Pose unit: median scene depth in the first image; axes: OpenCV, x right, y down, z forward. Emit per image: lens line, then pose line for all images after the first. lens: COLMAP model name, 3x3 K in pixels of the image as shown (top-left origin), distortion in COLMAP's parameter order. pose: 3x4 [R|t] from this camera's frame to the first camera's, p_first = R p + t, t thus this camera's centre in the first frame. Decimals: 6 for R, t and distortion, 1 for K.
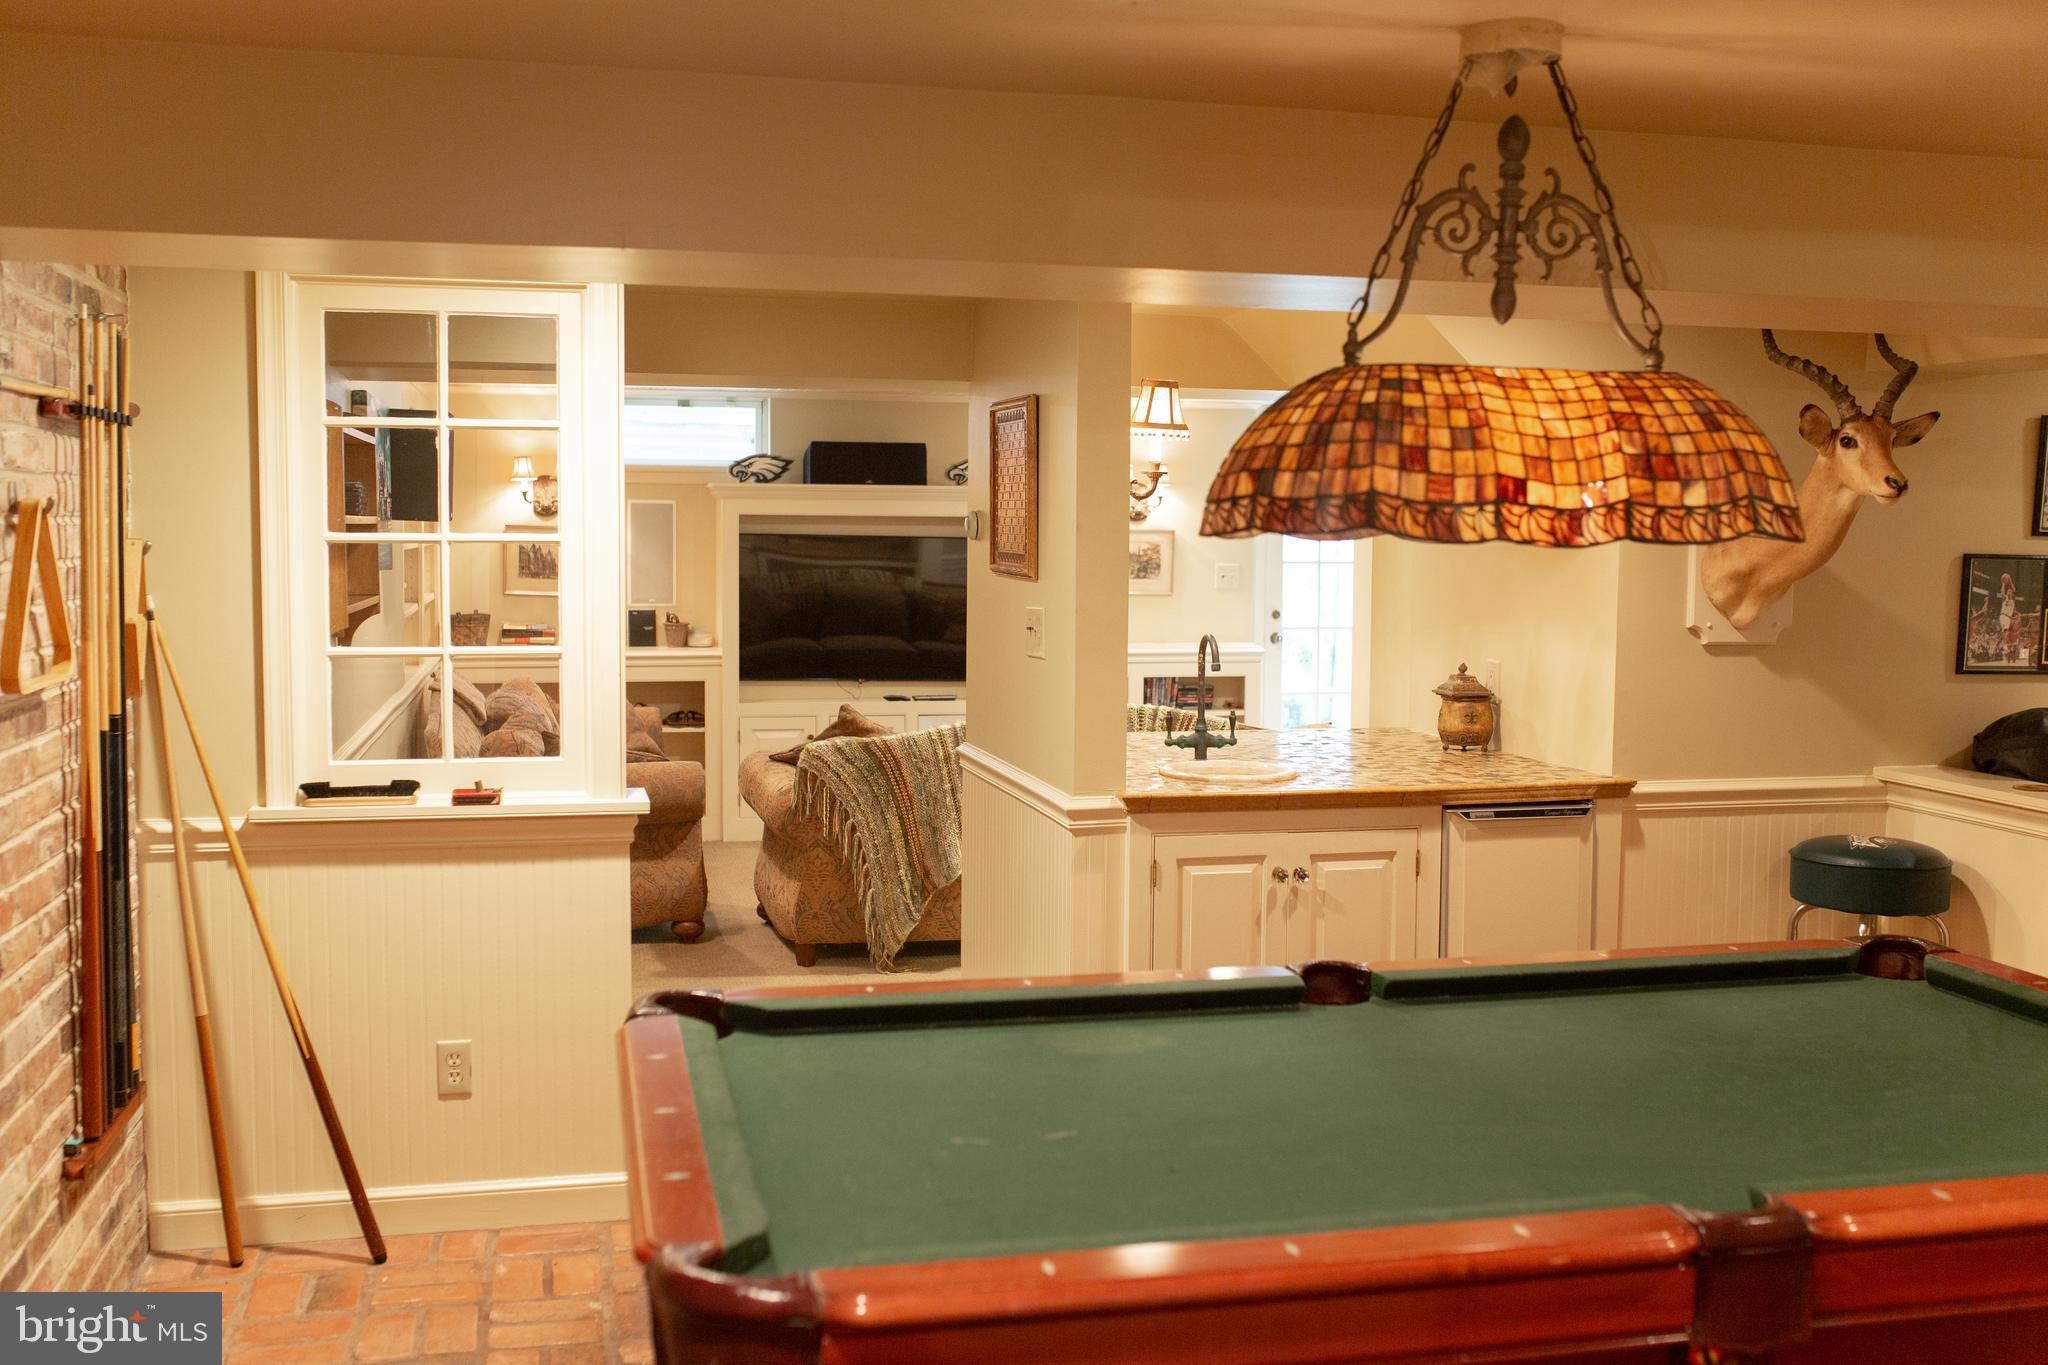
lens RADIAL K [[1934.5, 0, 1024.9], [0, 1934.5, 666.8], [0, 0, 1]] dist [-0.027874, 0.000000]
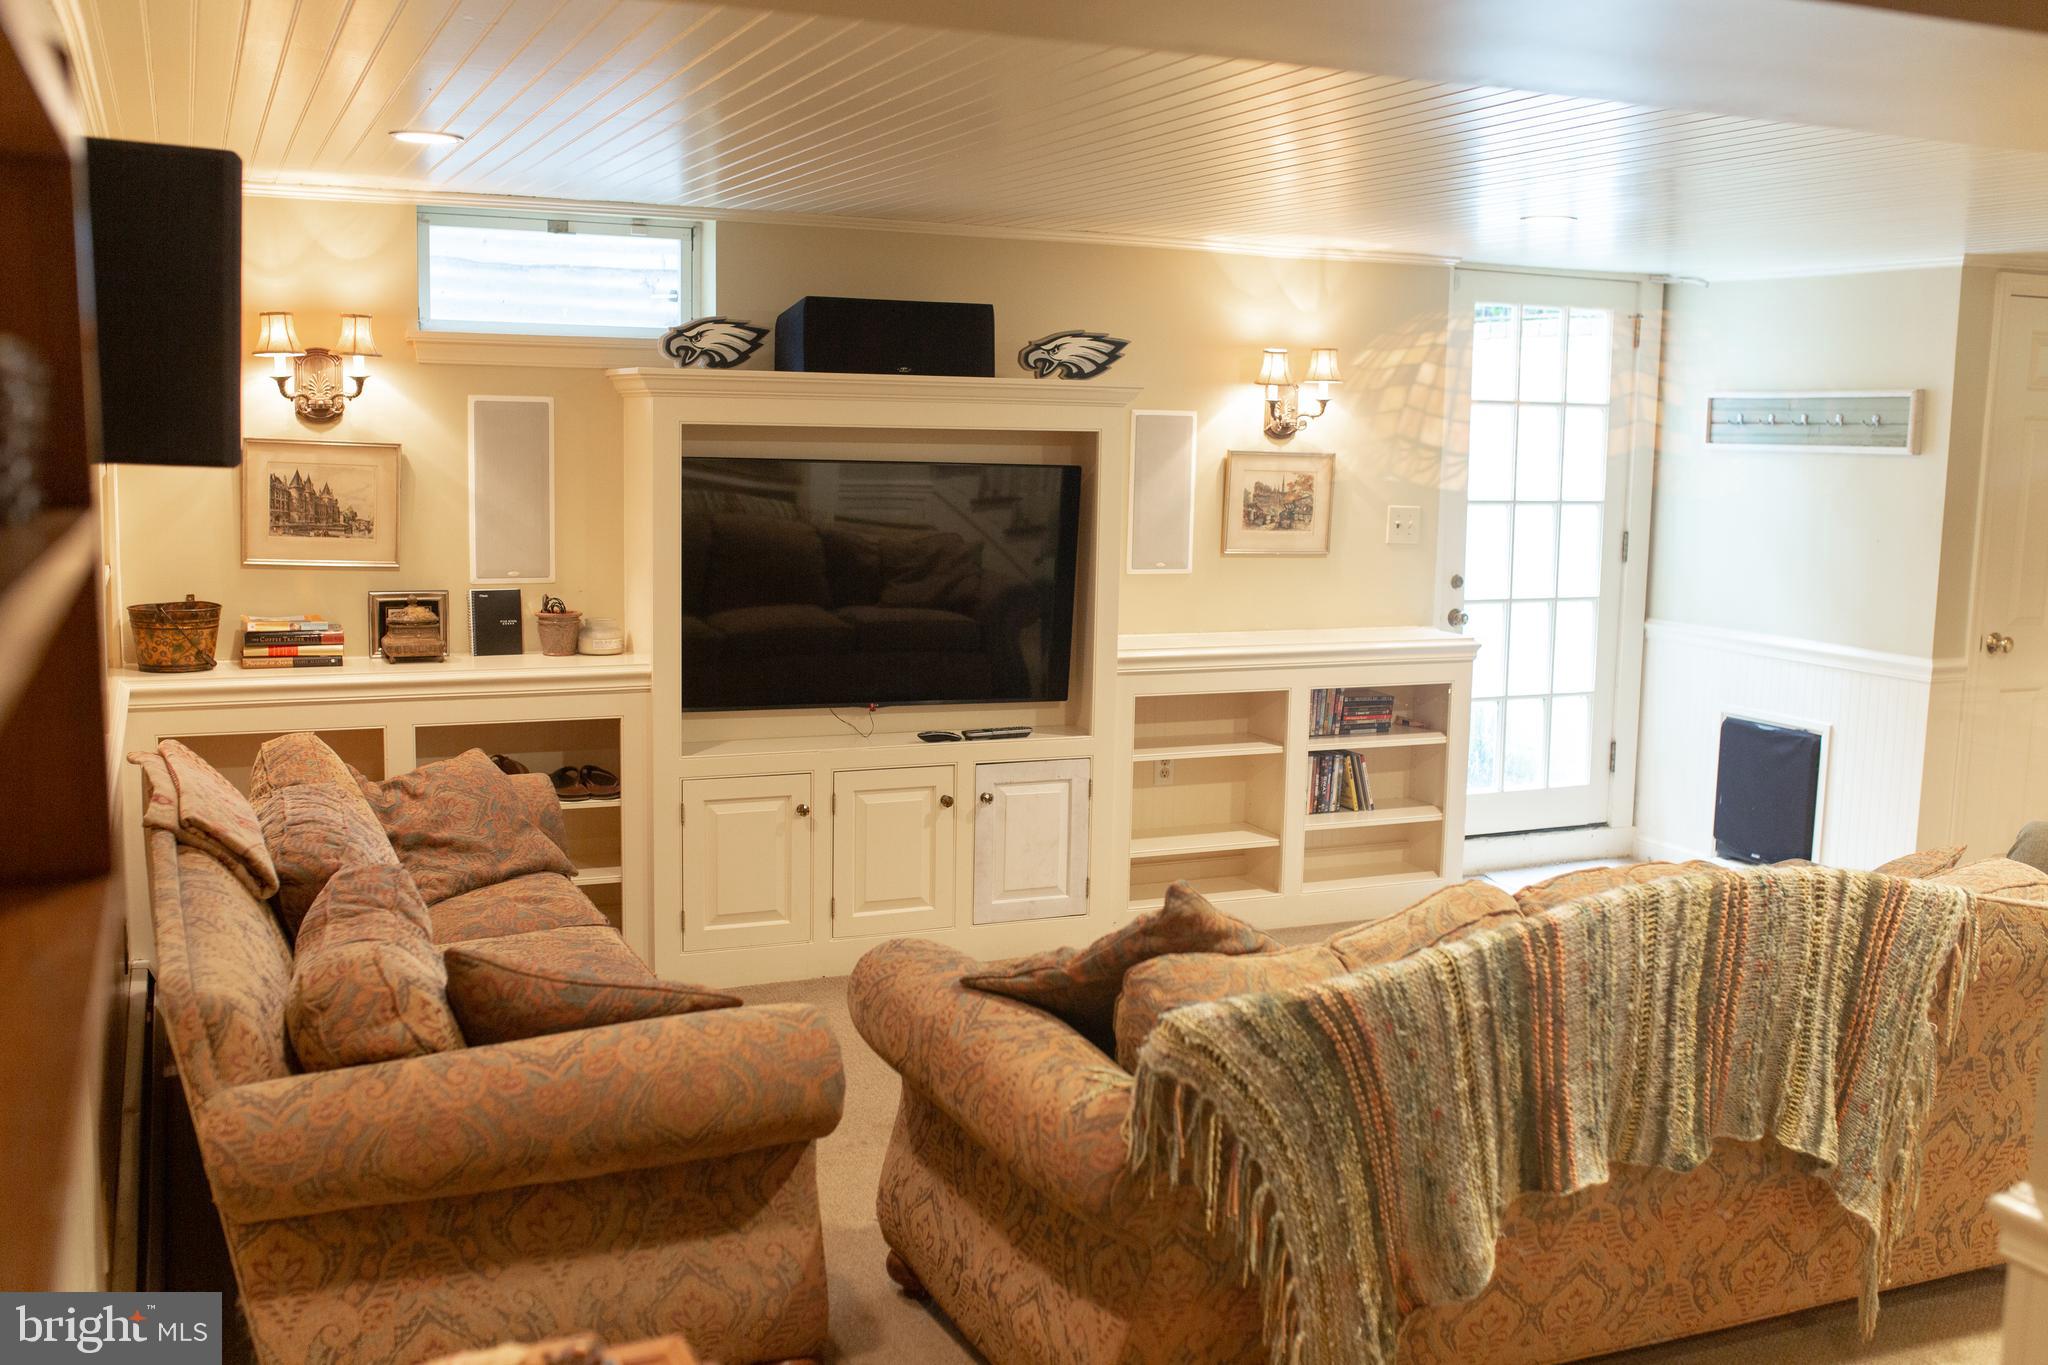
lens RADIAL K [[1934.5, 0, 1030.7], [0, 1934.5, 686.0], [0, 0, 1]] dist [-0.027874, 0.000000]
pose [[0.983725, -0.013154, 0.179197, -0.194158], [0.001398, 0.997847, 0.065571, -0.051159], [-0.179673, -0.064254, 0.981626, 0.550832]]
